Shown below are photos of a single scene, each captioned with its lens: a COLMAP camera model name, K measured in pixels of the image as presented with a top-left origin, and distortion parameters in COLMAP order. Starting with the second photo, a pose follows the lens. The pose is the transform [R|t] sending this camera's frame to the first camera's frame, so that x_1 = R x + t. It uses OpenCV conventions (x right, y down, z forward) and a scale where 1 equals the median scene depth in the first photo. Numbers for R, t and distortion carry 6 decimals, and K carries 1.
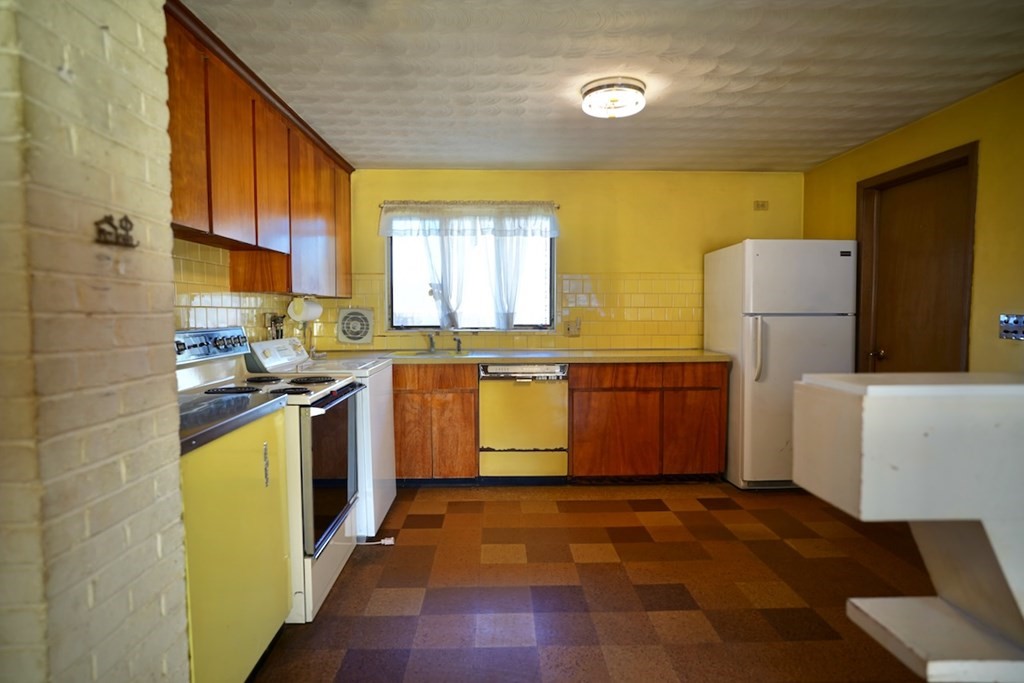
lens RADIAL K [[575.9, 0, 512.0], [0, 575.9, 341.5], [0, 0, 1]] dist [-0.000617, 0.000089]
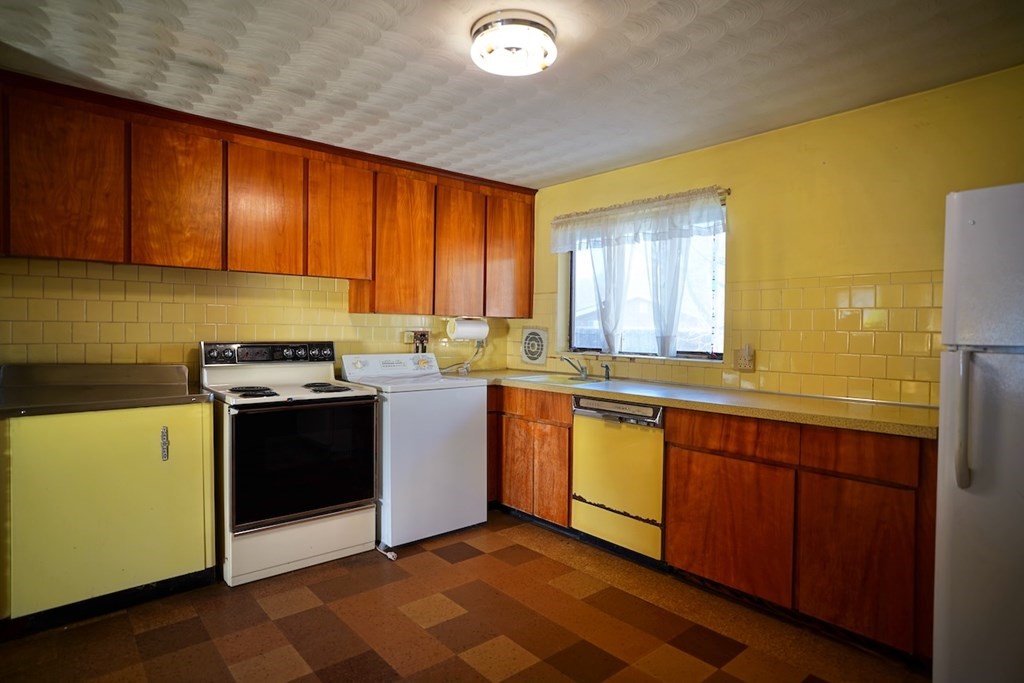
lens RADIAL K [[566.6, 0, 512.0], [0, 566.6, 341.5], [0, 0, 1]] dist [-0.014301, 0.001121]
pose [[0.630419, 0.026896, -0.775789, 0.524812], [-0.056102, 0.998365, -0.010976, -0.024876], [0.774225, 0.050443, 0.630897, 0.394466]]
